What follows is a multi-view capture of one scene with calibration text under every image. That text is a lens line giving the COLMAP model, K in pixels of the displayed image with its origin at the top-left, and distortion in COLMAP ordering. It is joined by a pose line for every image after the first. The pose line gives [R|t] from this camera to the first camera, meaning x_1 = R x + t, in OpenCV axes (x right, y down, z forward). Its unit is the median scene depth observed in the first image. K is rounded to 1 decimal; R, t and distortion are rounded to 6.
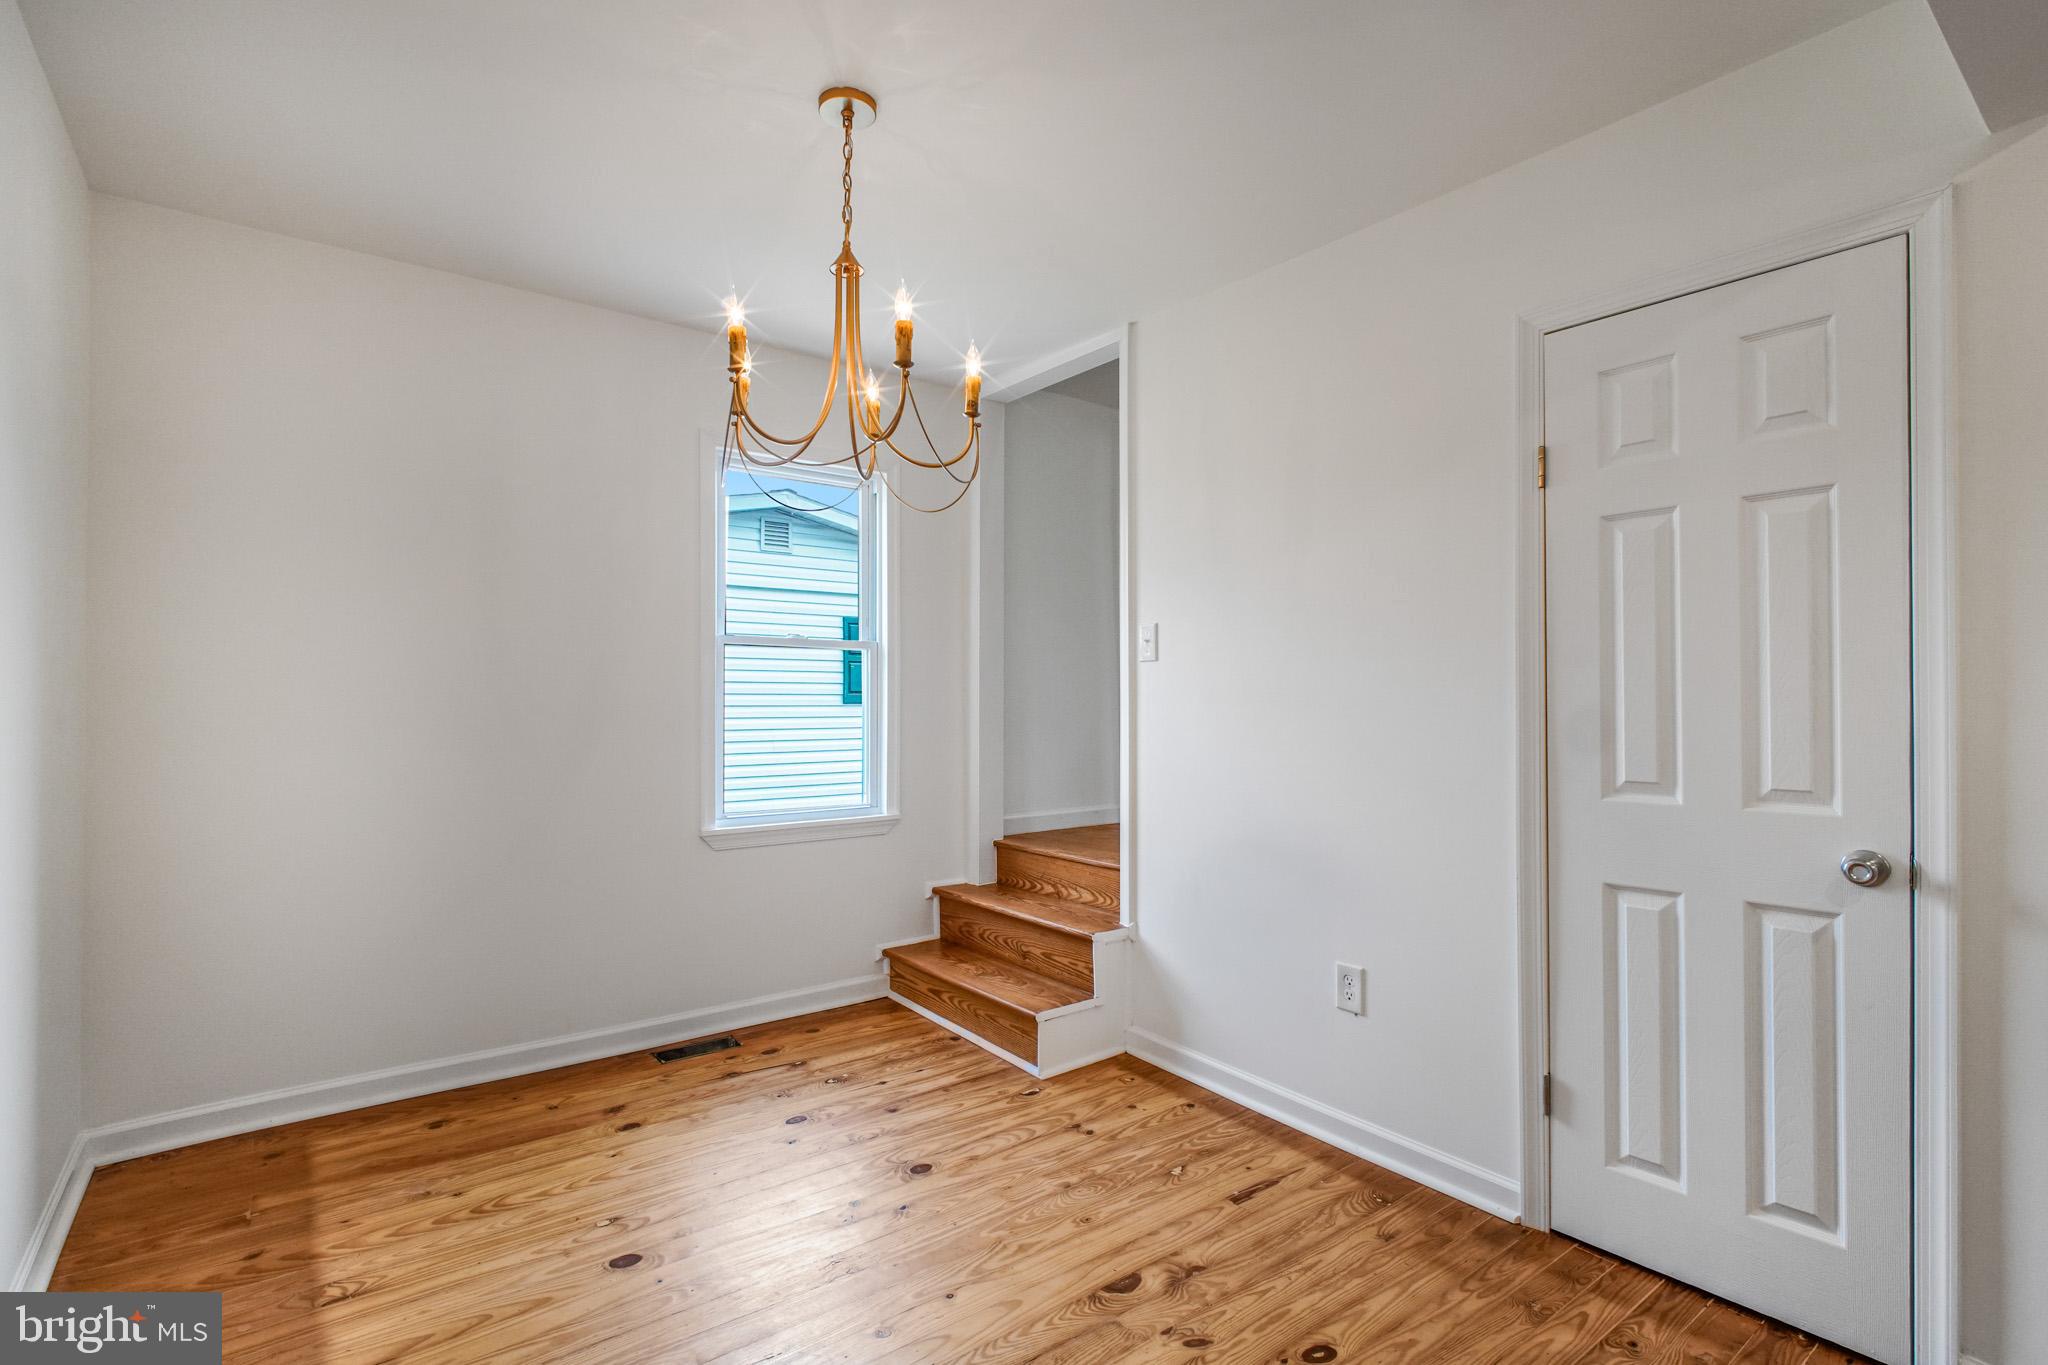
lens RADIAL K [[952.5, 0, 1002.4], [0, 952.5, 693.7], [0, 0, 1]] dist [0.009487, -0.010840]
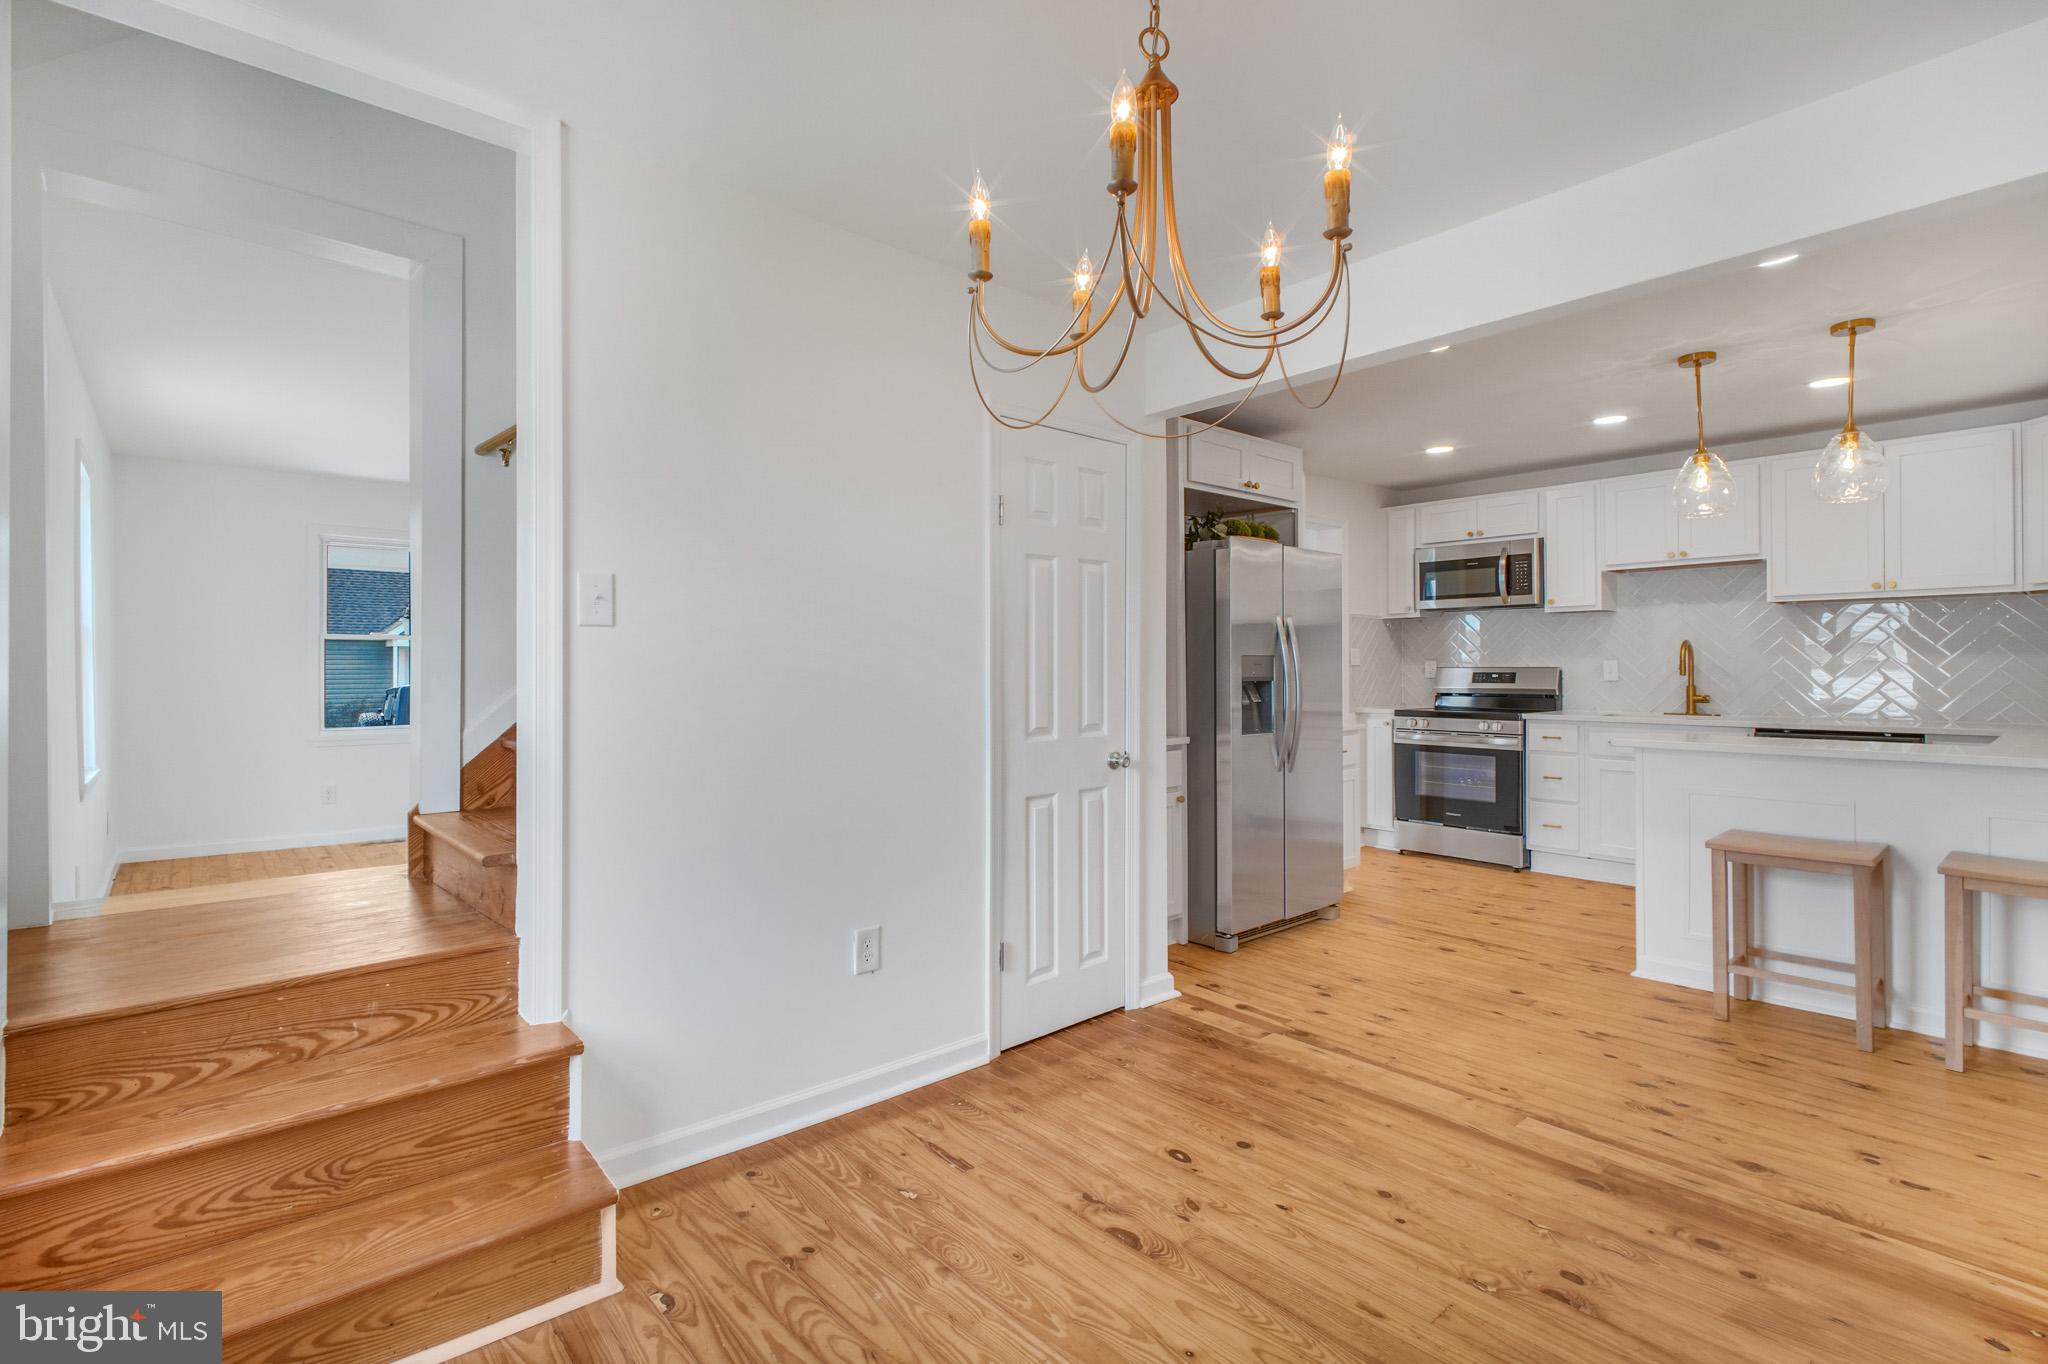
lens RADIAL K [[936.2, 0, 990.9], [0, 936.2, 665.5], [0, 0, 1]] dist [-0.000096, -0.001873]
pose [[-0.053606, 0.002312, 0.998559, -0.675617], [-0.000732, 0.999997, -0.002355, -0.004744], [-0.998562, -0.000857, -0.053604, 0.912311]]
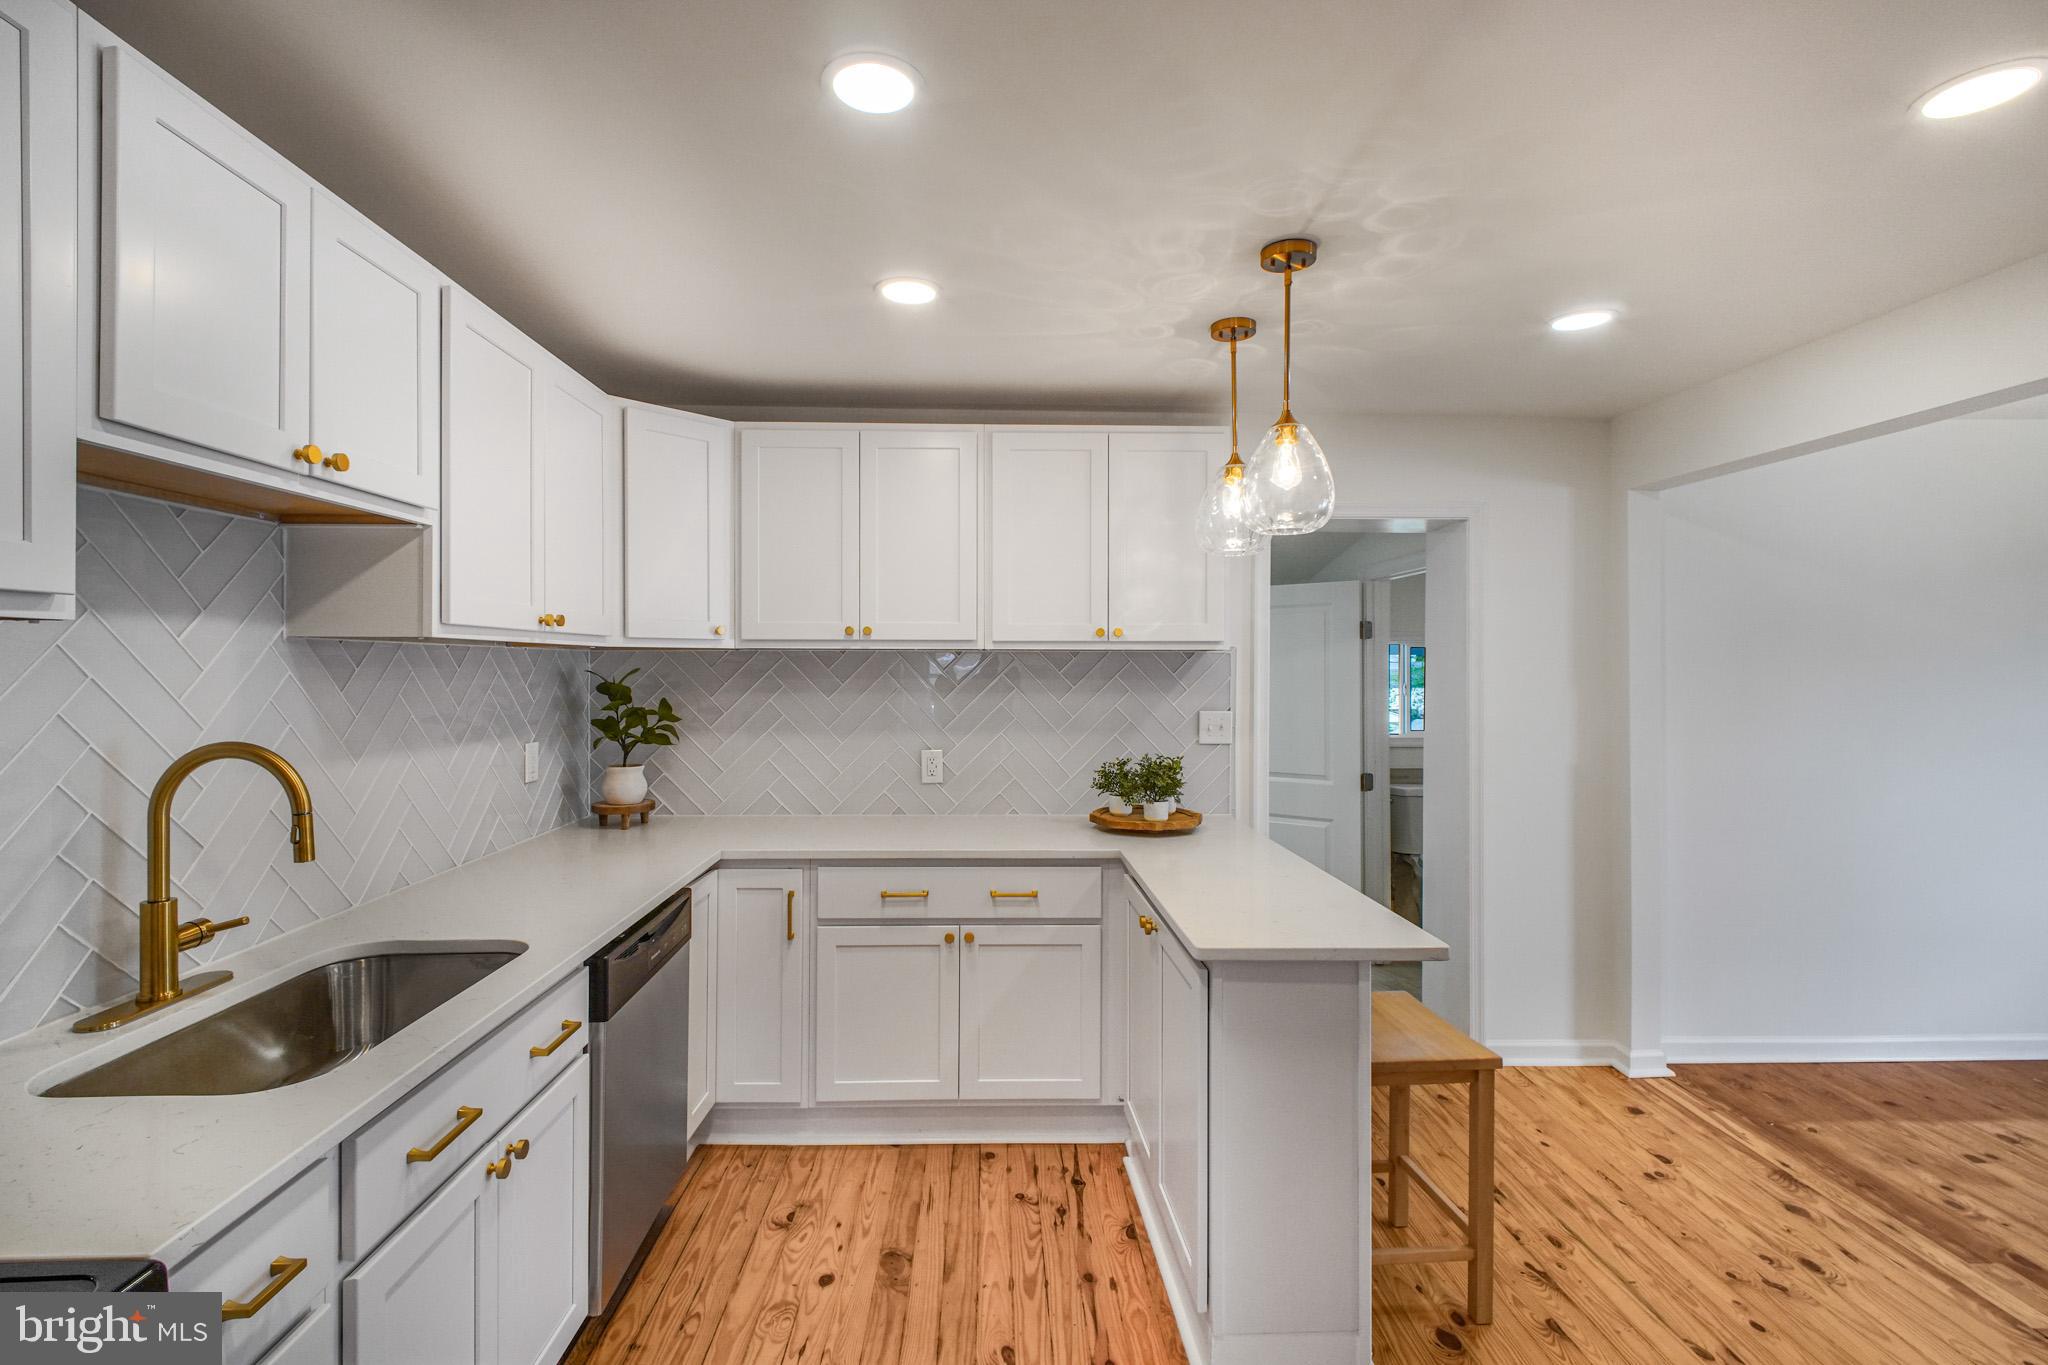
lens RADIAL K [[936.2, 0, 990.9], [0, 936.2, 666.0], [0, 0, 1]] dist [-0.000096, -0.001873]
pose [[-0.589201, 0.001594, -0.807985, 1.484648], [0.004202, 0.999991, -0.001091, -0.117757], [0.807976, -0.004038, -0.589202, 0.038755]]
